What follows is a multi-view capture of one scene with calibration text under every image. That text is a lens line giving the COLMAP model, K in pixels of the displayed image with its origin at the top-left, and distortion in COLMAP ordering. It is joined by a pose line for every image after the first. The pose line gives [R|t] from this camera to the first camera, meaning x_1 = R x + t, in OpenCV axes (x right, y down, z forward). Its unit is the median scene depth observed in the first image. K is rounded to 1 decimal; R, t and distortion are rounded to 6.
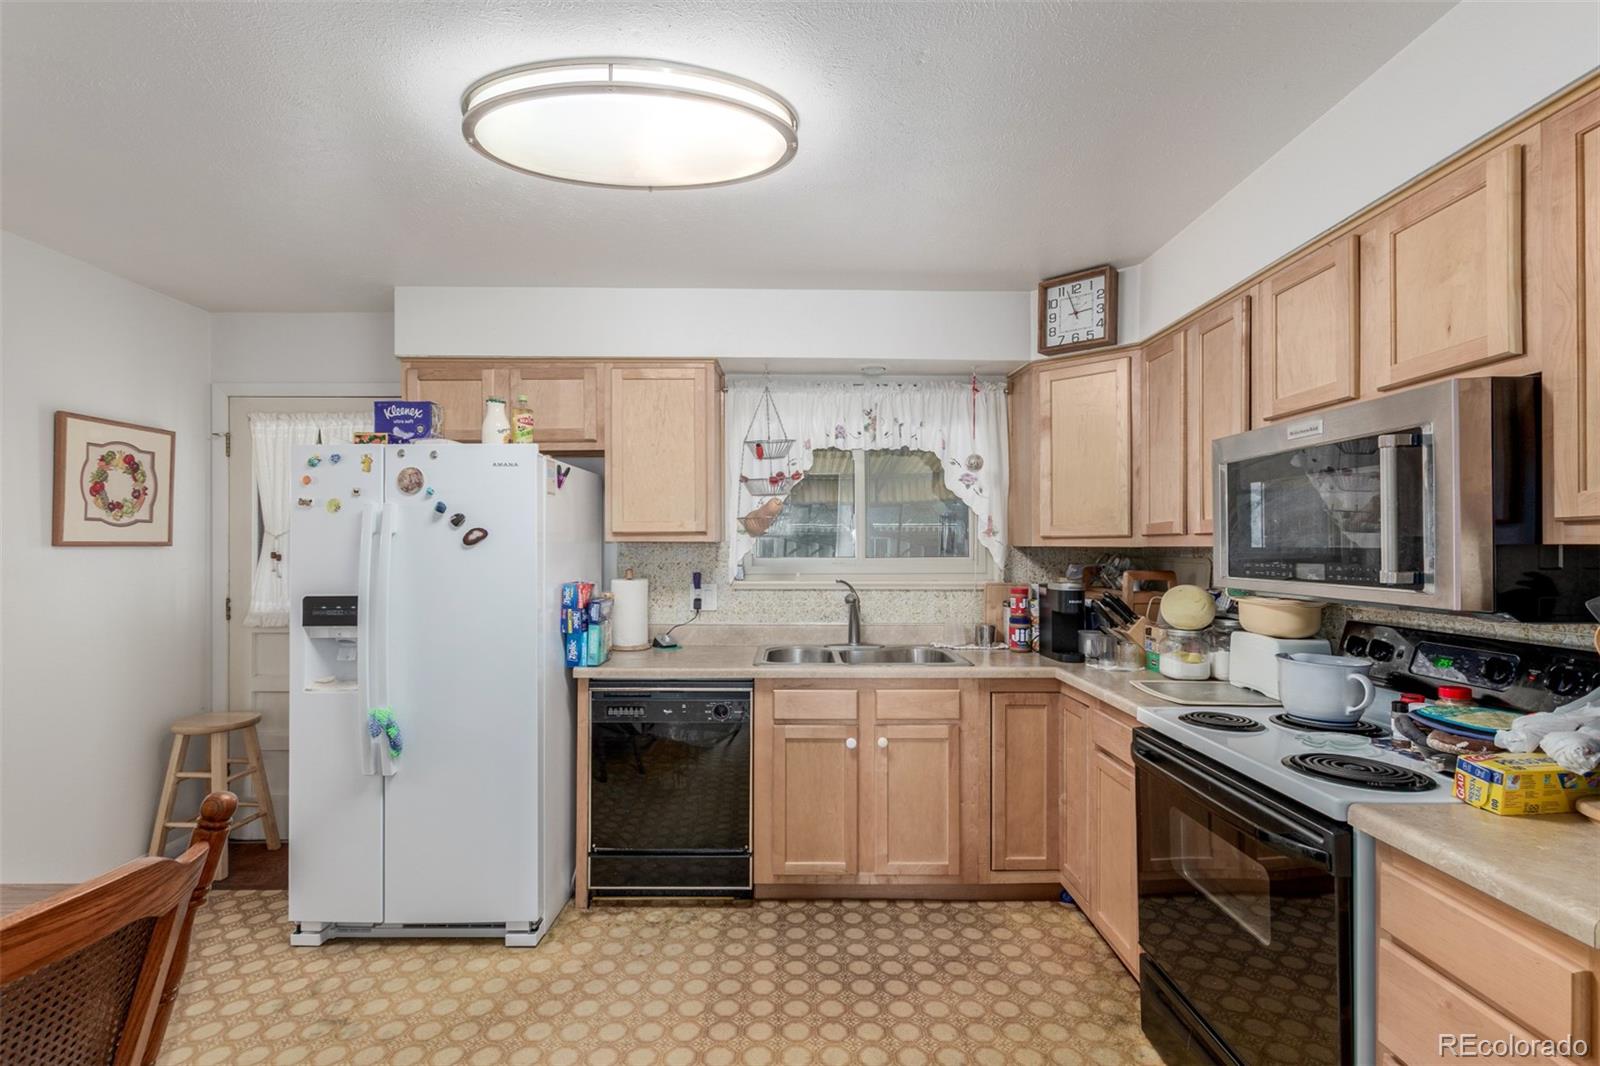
lens RADIAL K [[738.7, 0, 792.6], [0, 738.7, 543.1], [0, 0, 1]] dist [0.010614, -0.003314]
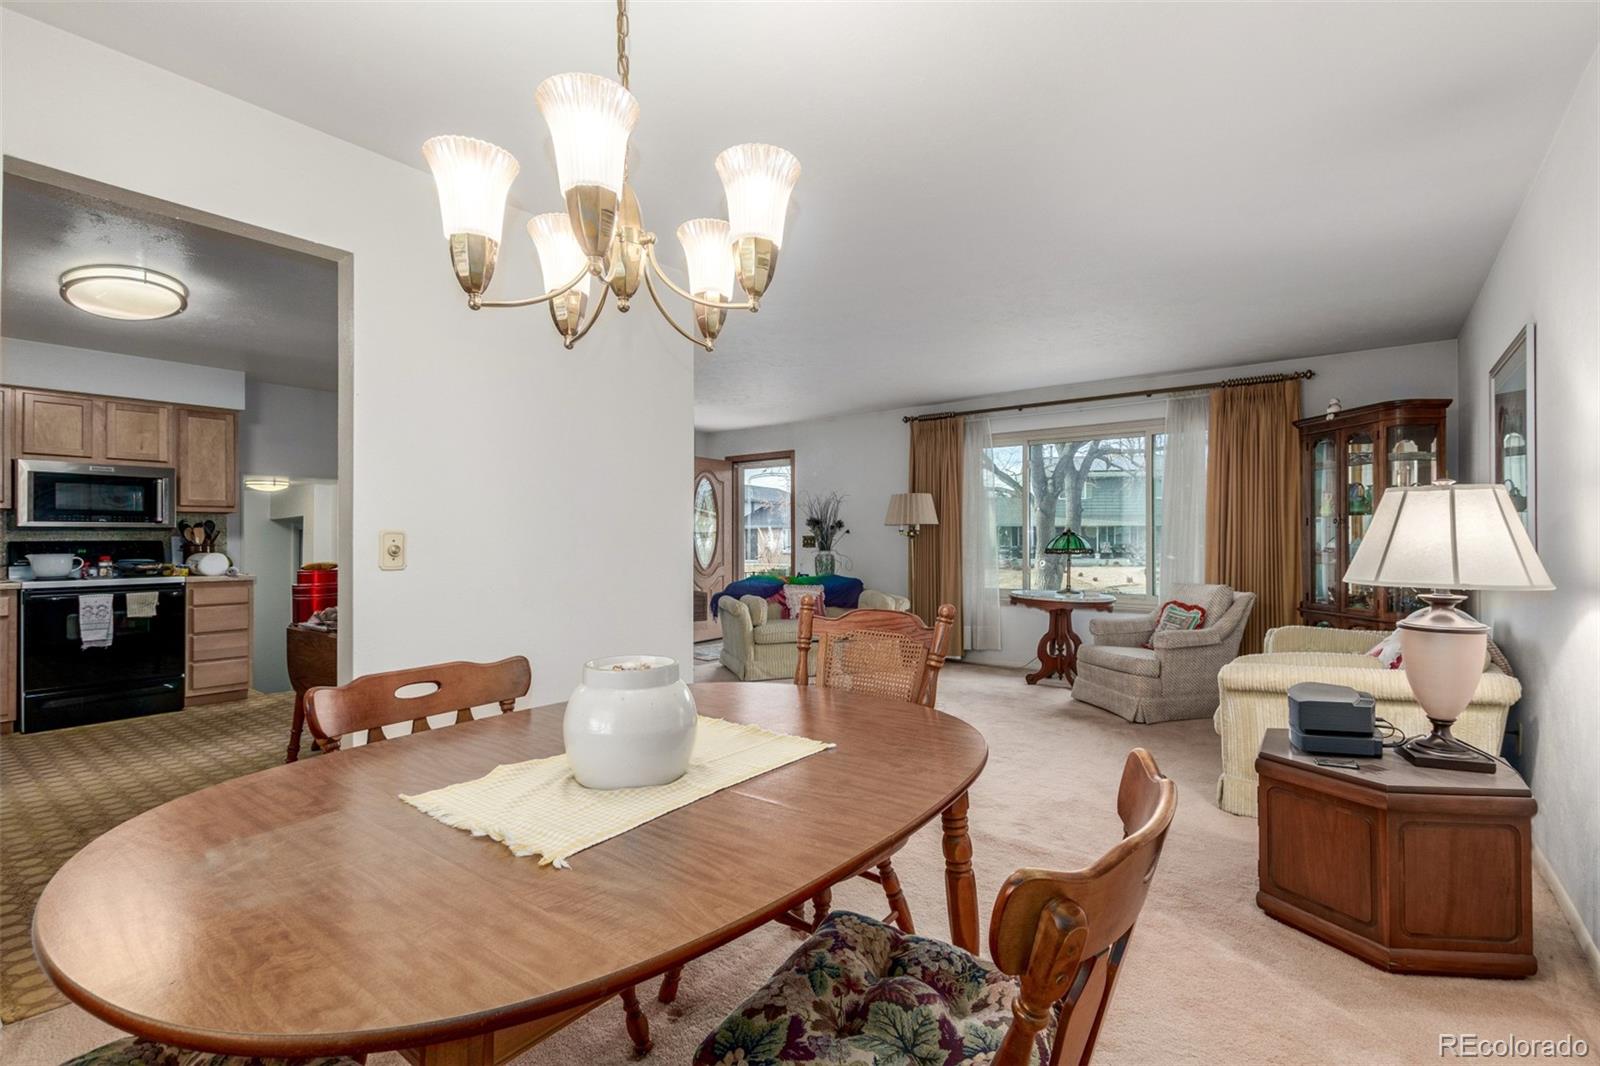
lens RADIAL K [[738.7, 0, 794.4], [0, 738.7, 533.2], [0, 0, 1]] dist [0.010614, -0.003314]
pose [[-0.788530, 0.004933, 0.614977, -1.947380], [-0.000213, 0.999966, -0.008295, 0.073711], [-0.614996, -0.006672, -0.788502, 0.995385]]
